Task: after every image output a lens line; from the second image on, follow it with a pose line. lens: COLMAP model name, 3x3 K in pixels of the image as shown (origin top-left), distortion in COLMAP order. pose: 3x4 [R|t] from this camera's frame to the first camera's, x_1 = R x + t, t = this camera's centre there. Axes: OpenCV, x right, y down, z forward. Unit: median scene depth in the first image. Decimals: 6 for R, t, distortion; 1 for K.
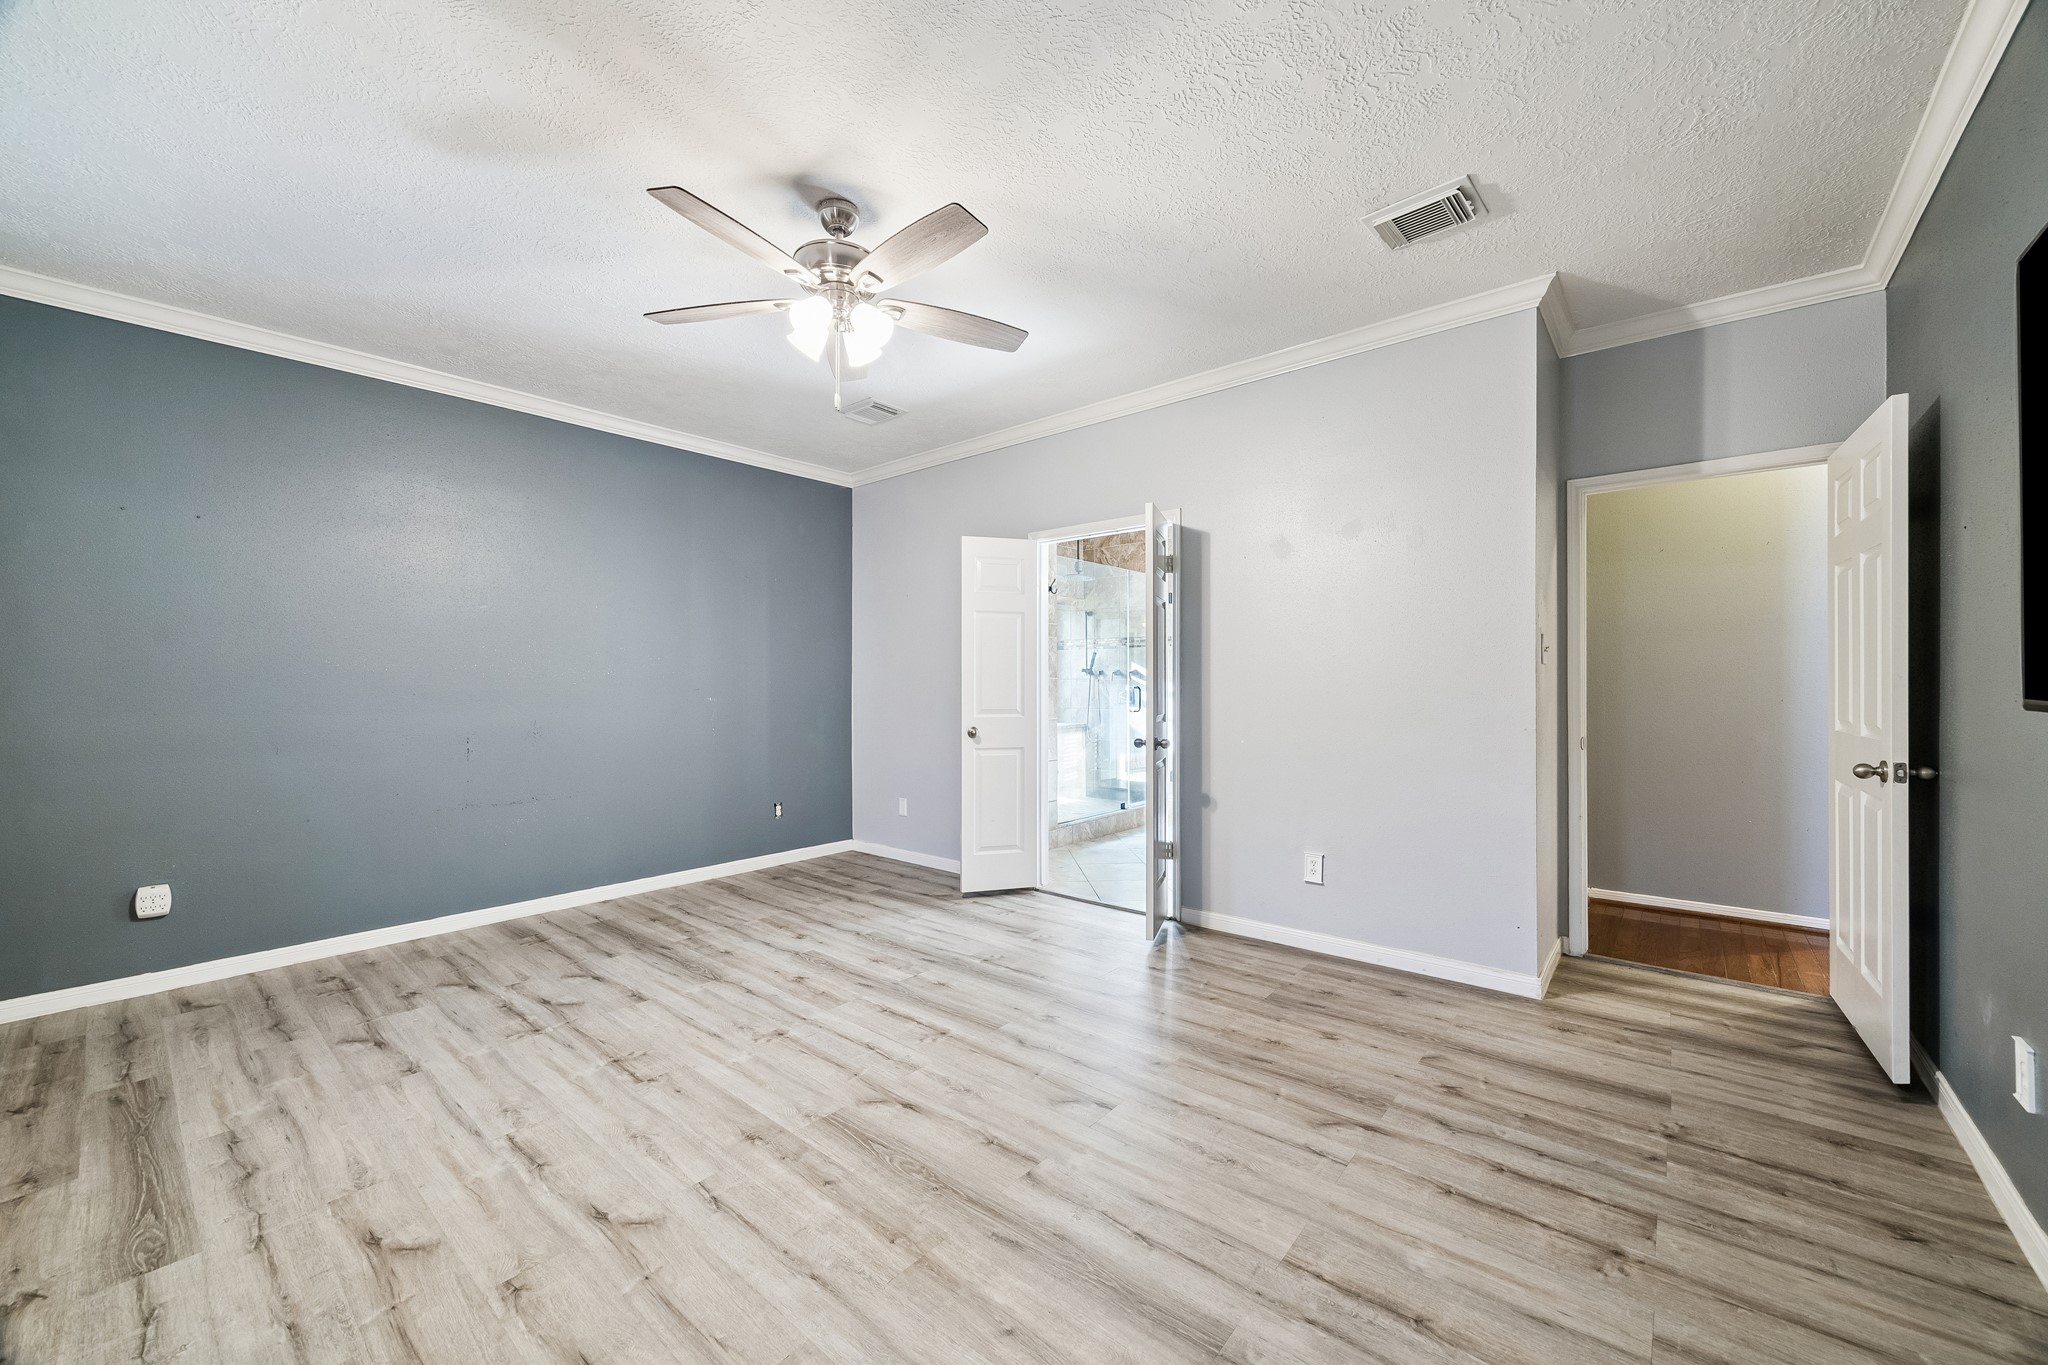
lens RADIAL K [[780.4, 0, 1034.7], [0, 780.4, 683.3], [0, 0, 1]] dist [-0.002751, -0.000036]
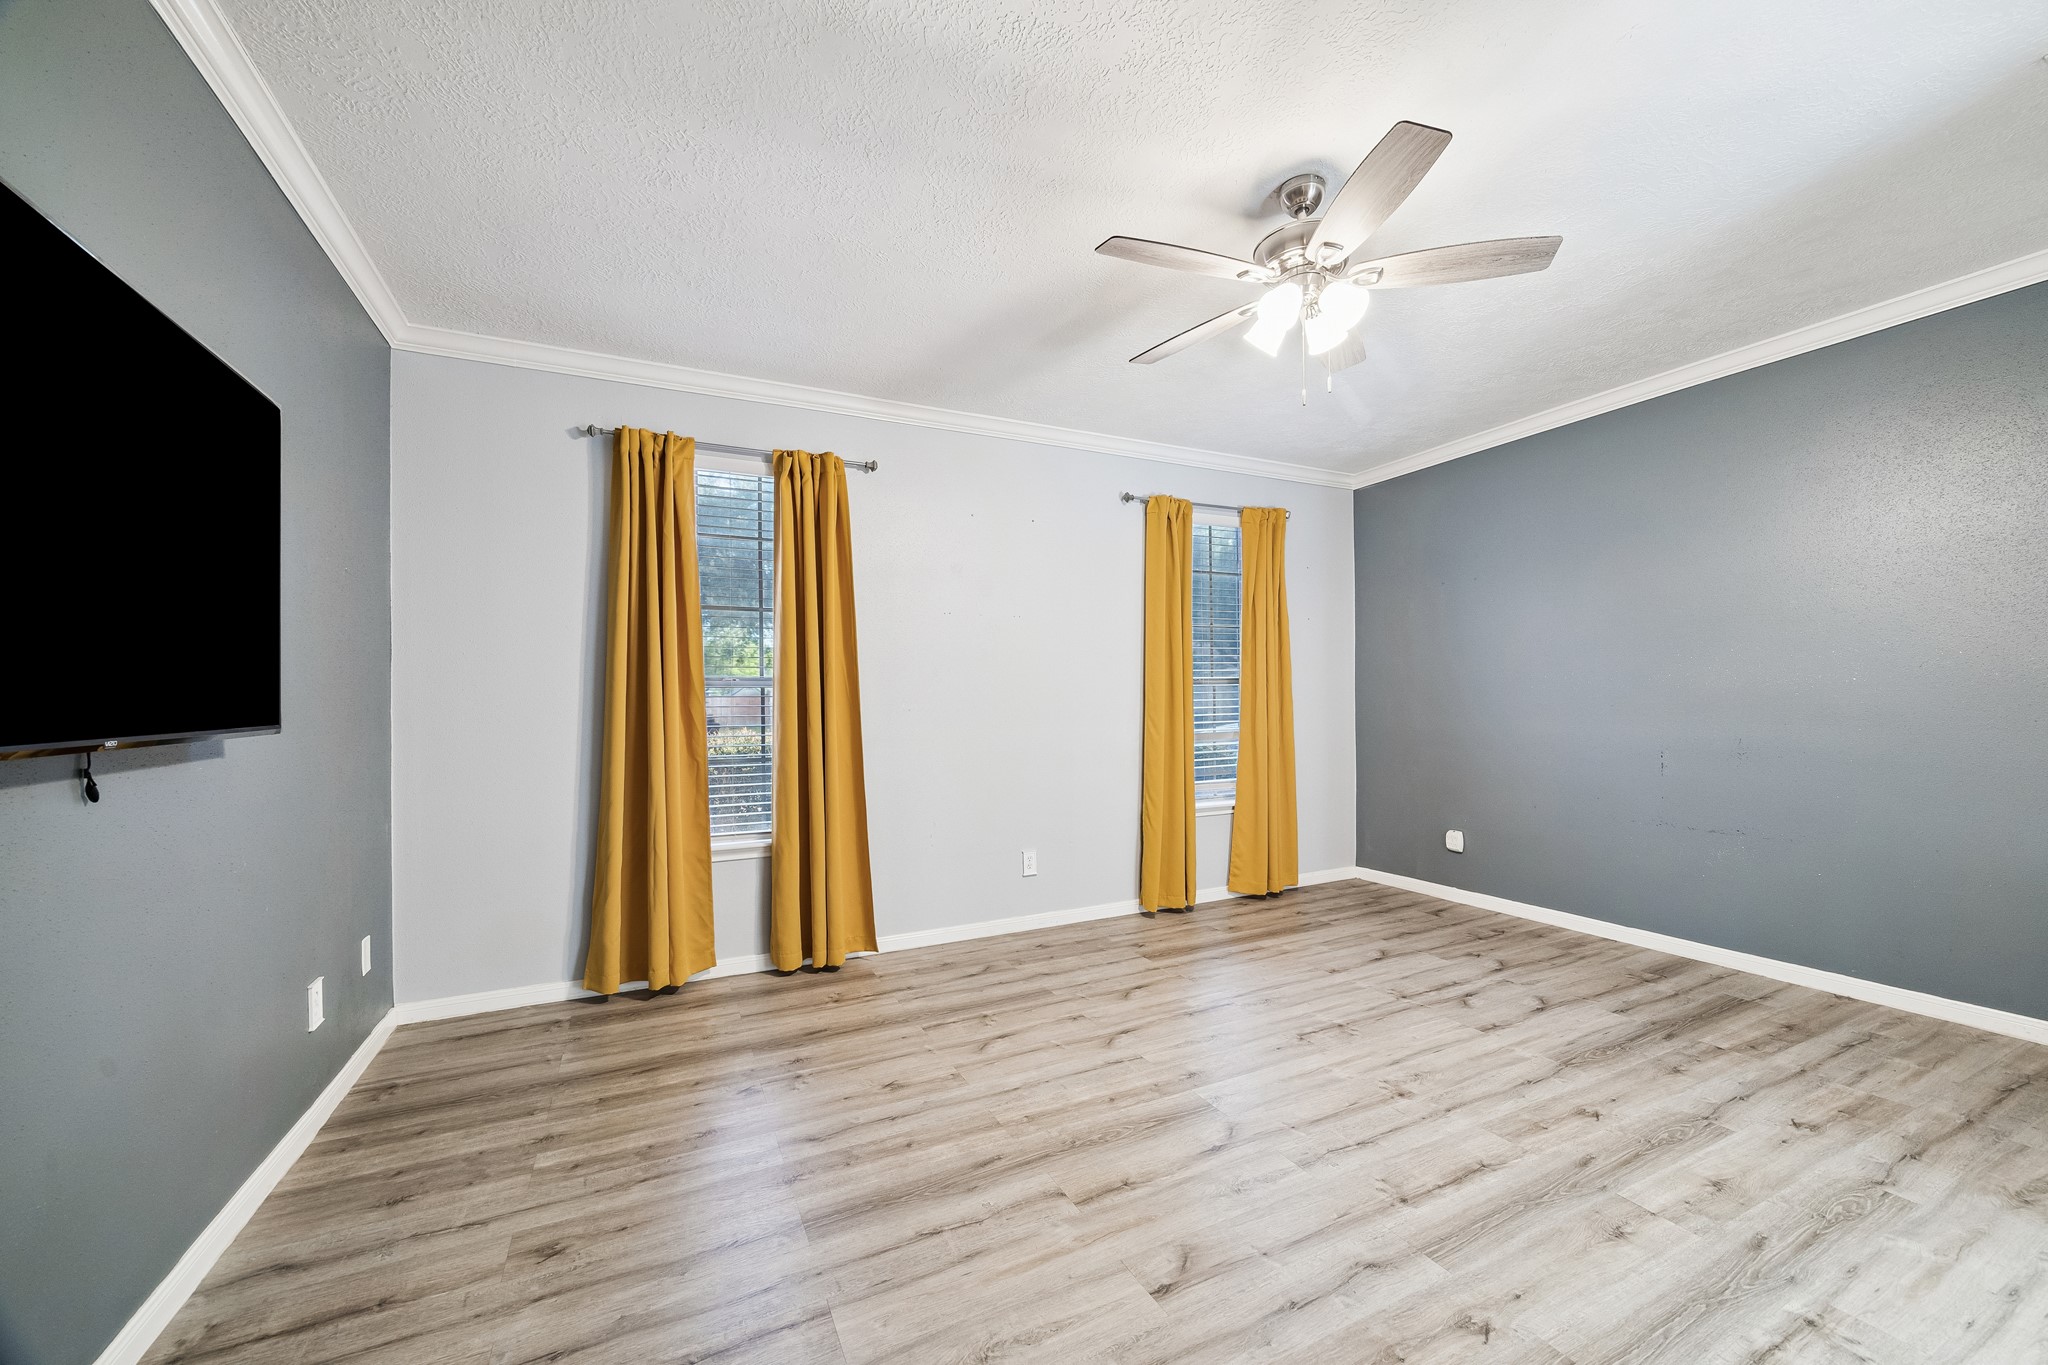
lens RADIAL K [[780.4, 0, 1022.0], [0, 780.4, 693.6], [0, 0, 1]] dist [-0.002751, -0.000036]
pose [[-0.415023, 0.000990, -0.909810, 0.651422], [0.012316, 0.999914, -0.004530, -0.008204], [0.909728, -0.013085, -0.414999, 0.967916]]
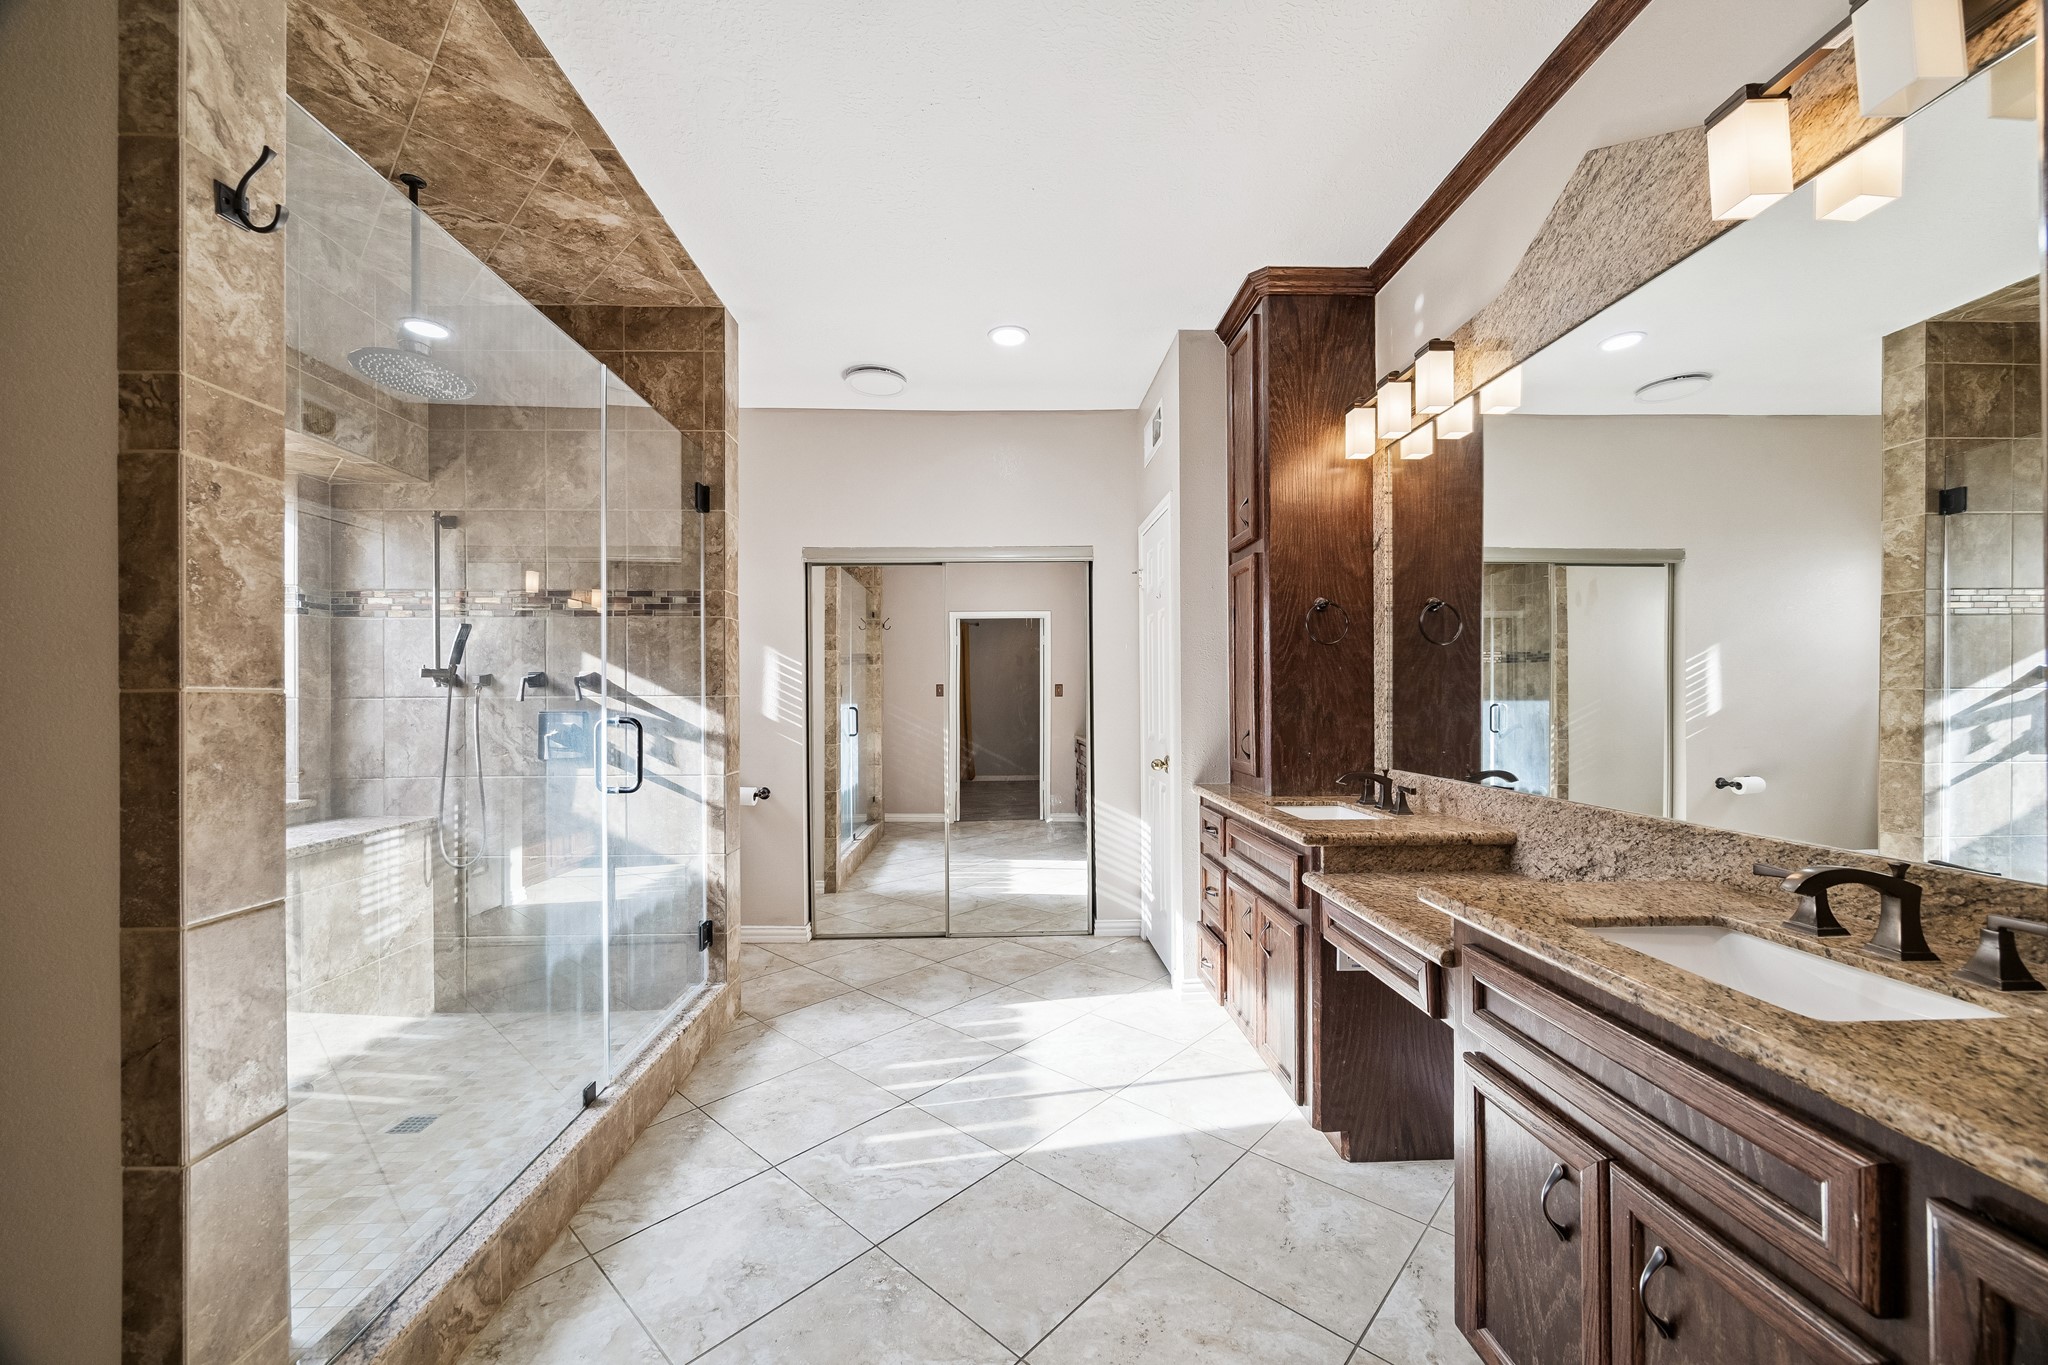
lens RADIAL K [[780.4, 0, 1028.6], [0, 780.4, 692.6], [0, 0, 1]] dist [-0.002751, -0.000036]
pose [[0.743723, 0.001613, 0.668486, 0.077964], [0.003133, 0.999978, -0.005898, -0.011920], [-0.668481, 0.006481, 0.743701, 1.511828]]
